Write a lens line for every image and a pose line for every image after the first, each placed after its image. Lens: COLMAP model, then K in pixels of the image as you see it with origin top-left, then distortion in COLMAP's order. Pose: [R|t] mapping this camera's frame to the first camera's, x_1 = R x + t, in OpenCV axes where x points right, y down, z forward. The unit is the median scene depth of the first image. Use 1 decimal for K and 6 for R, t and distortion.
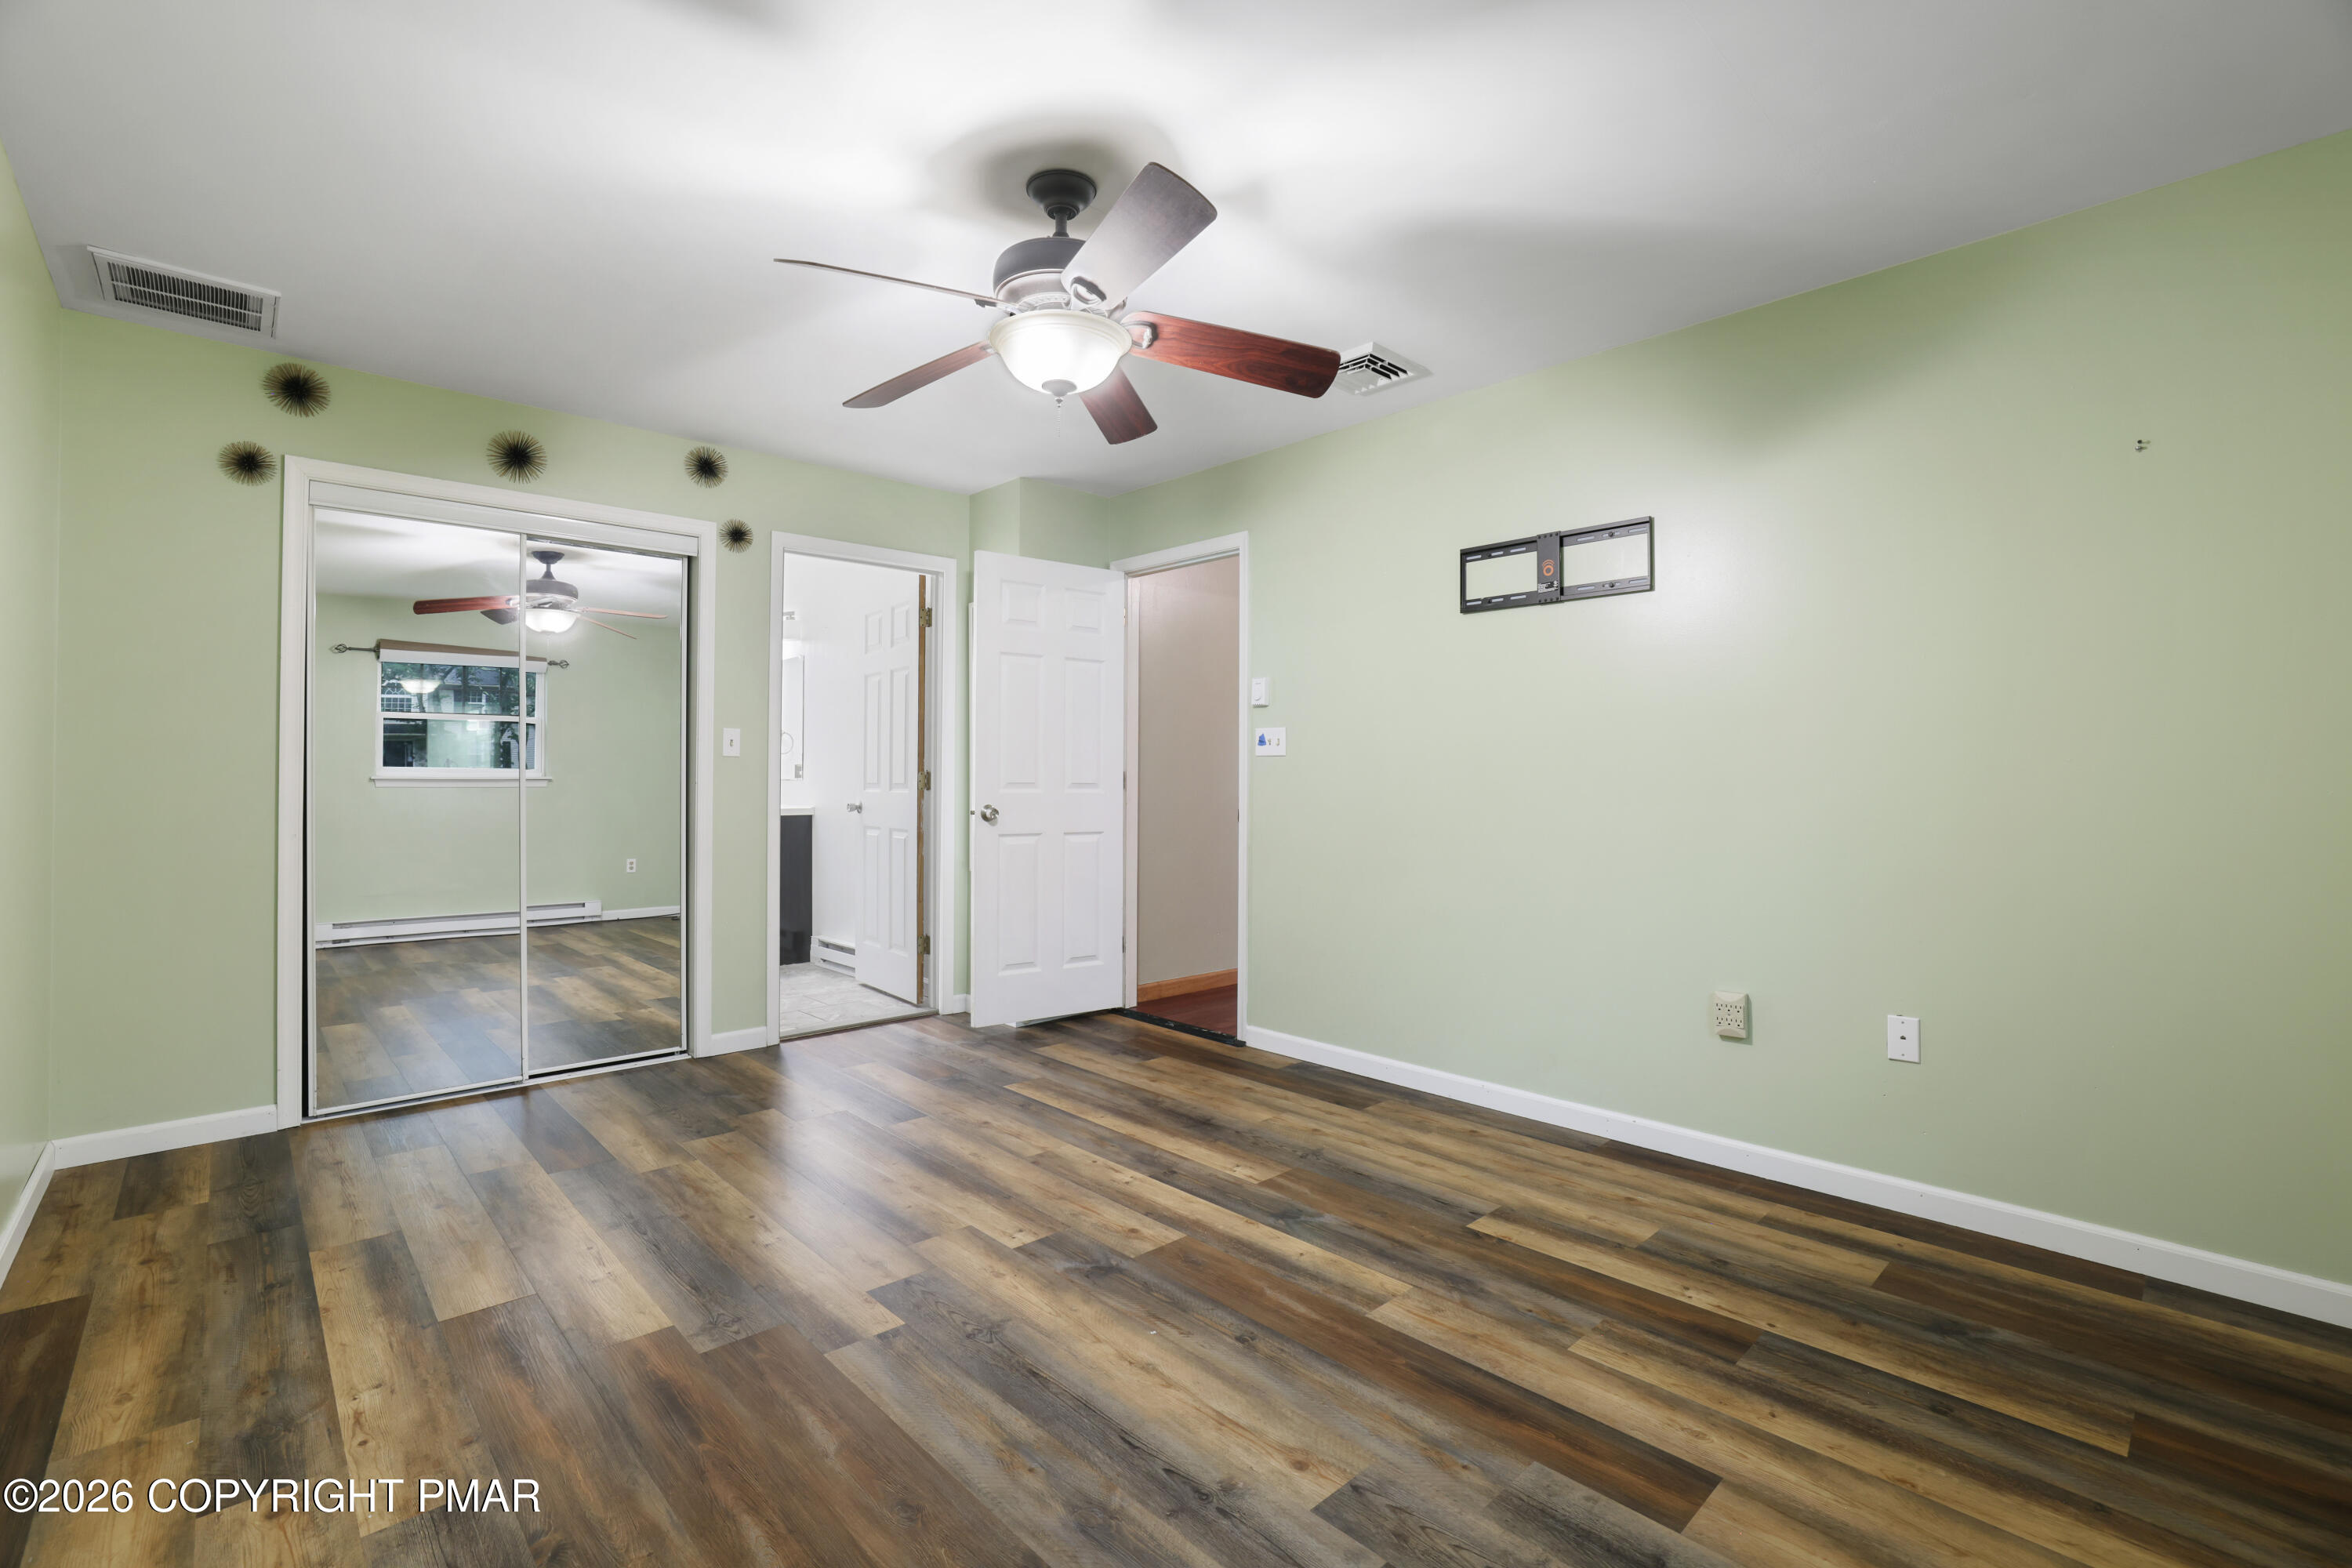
lens RADIAL K [[1014.7, 0, 1176.5], [0, 1014.7, 788.9], [0, 0, 1]] dist [-0.000027, 0.000504]
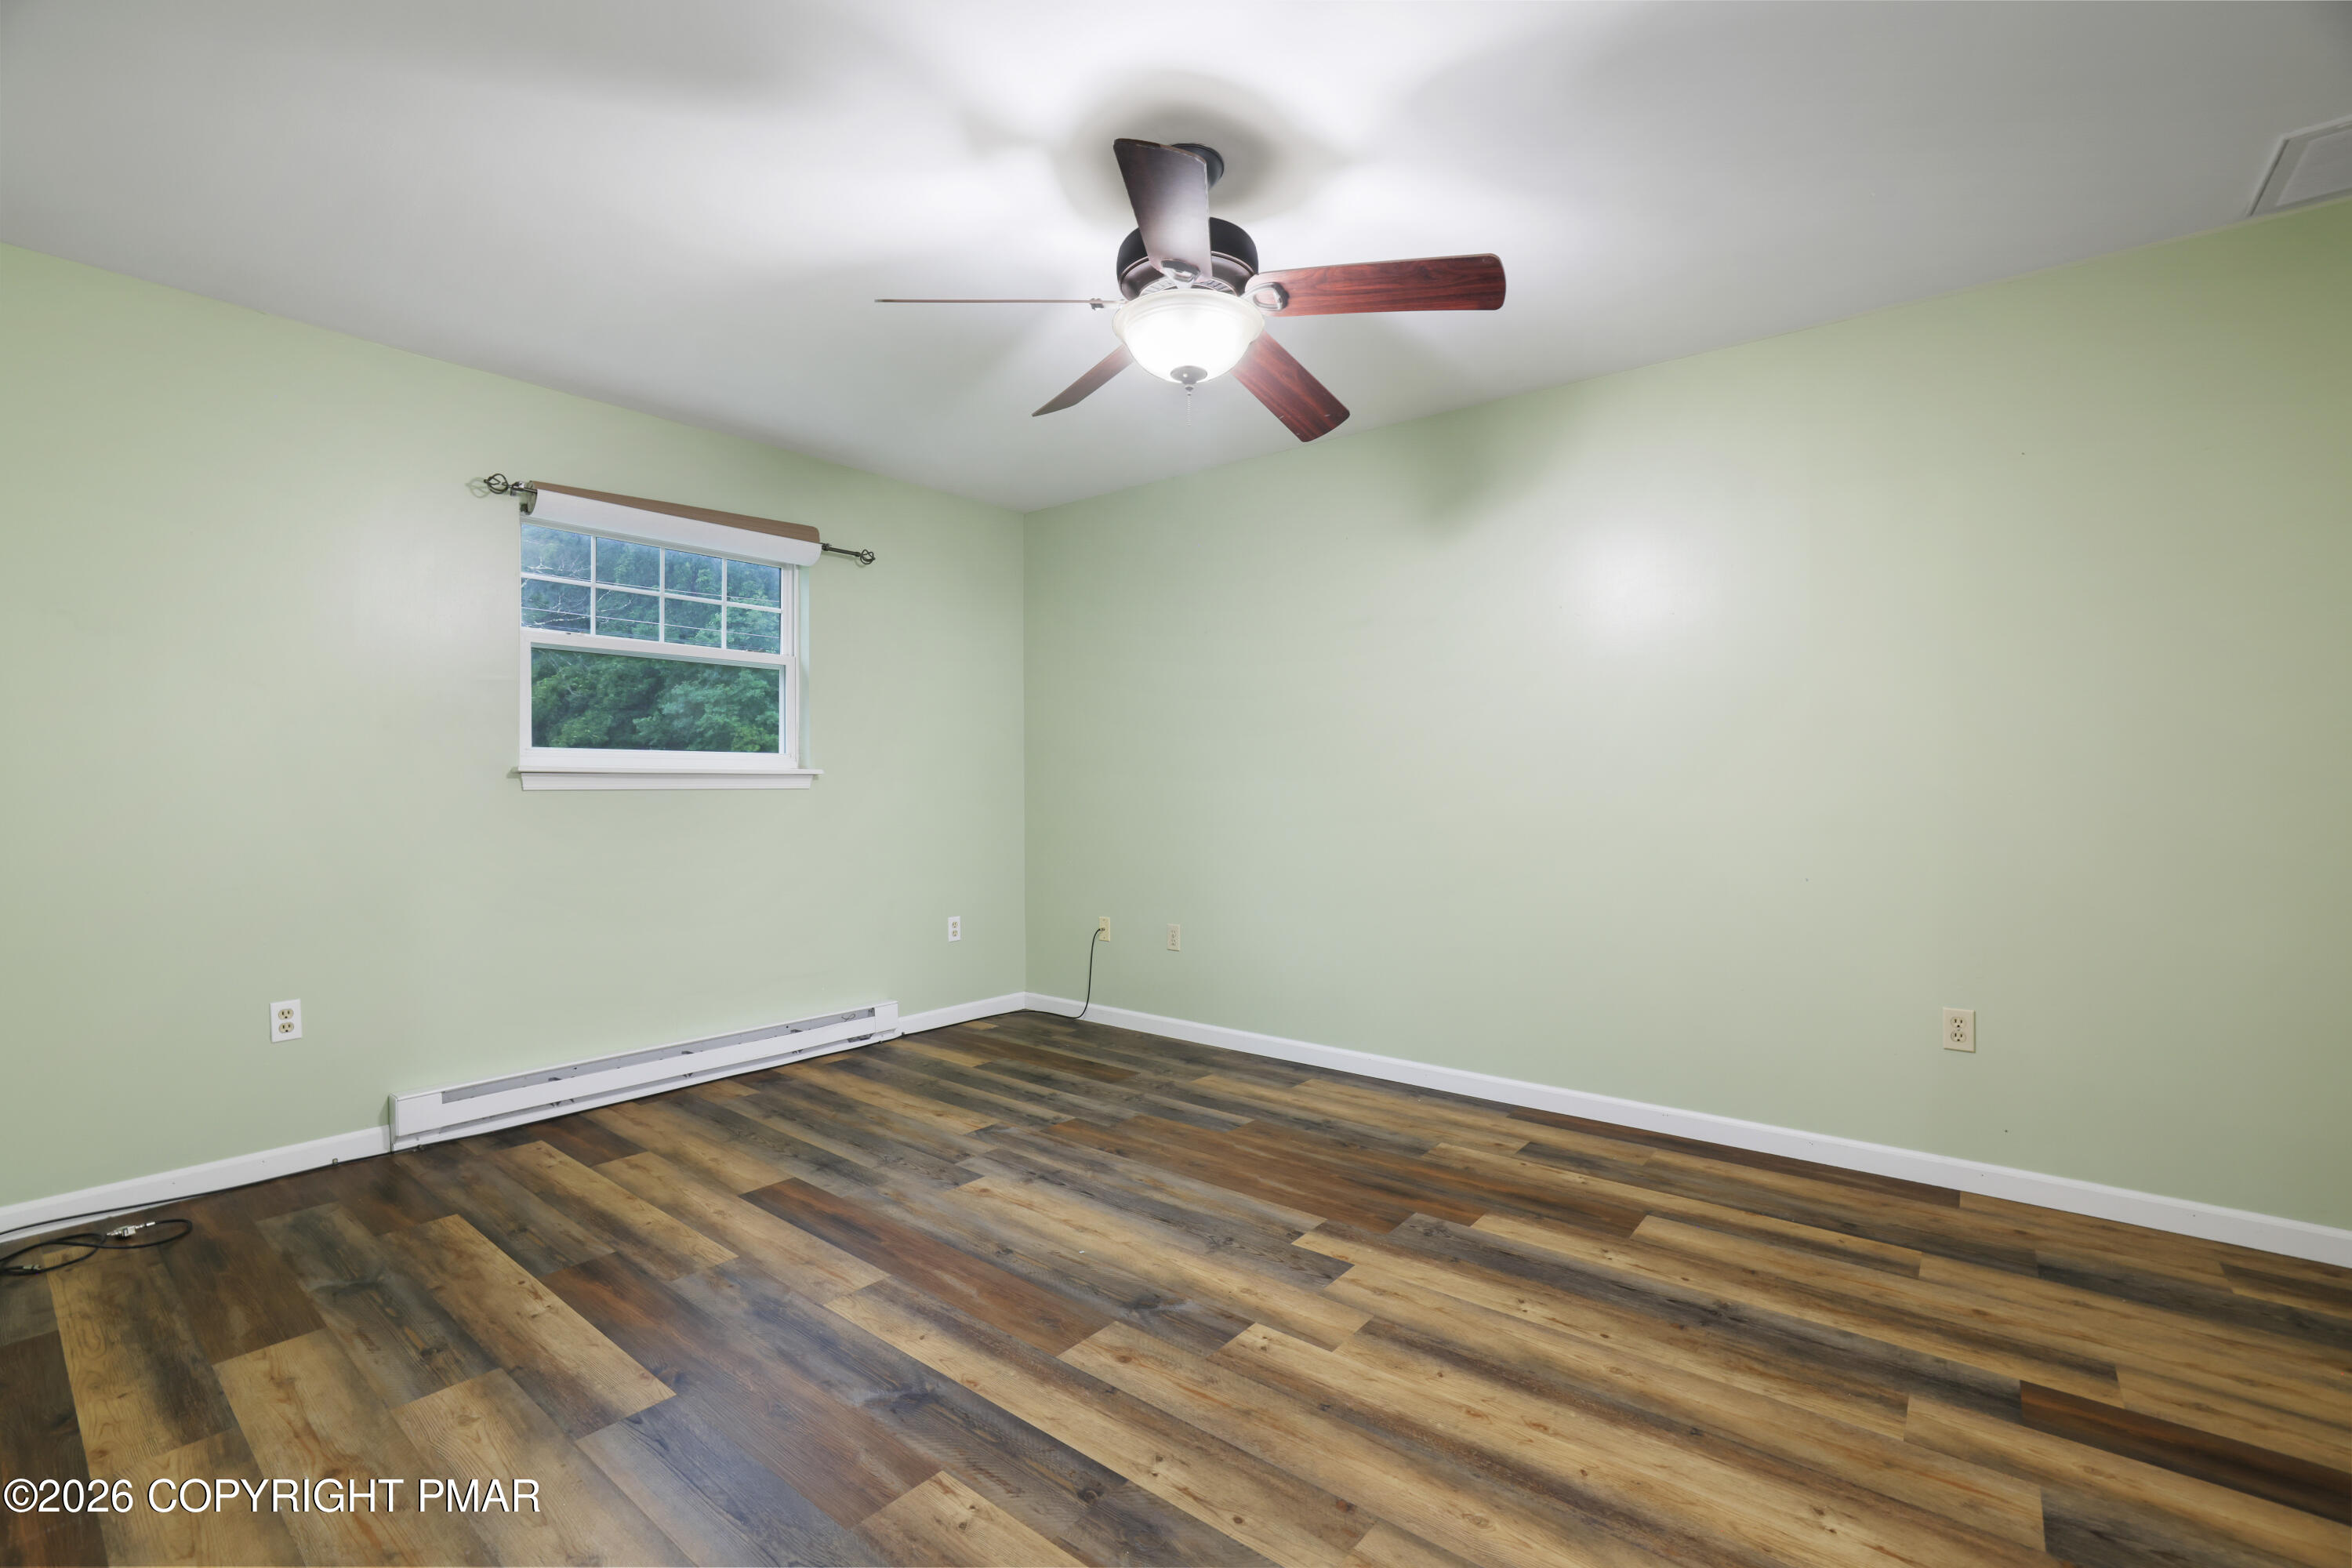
lens RADIAL K [[1014.7, 0, 1172.0], [0, 1014.7, 786.7], [0, 0, 1]] dist [-0.000027, 0.000504]
pose [[-0.990392, 0.000914, -0.138287, 0.035220], [-0.000229, 0.999966, 0.008255, -0.020018], [0.138290, 0.008208, -0.990358, 2.102728]]
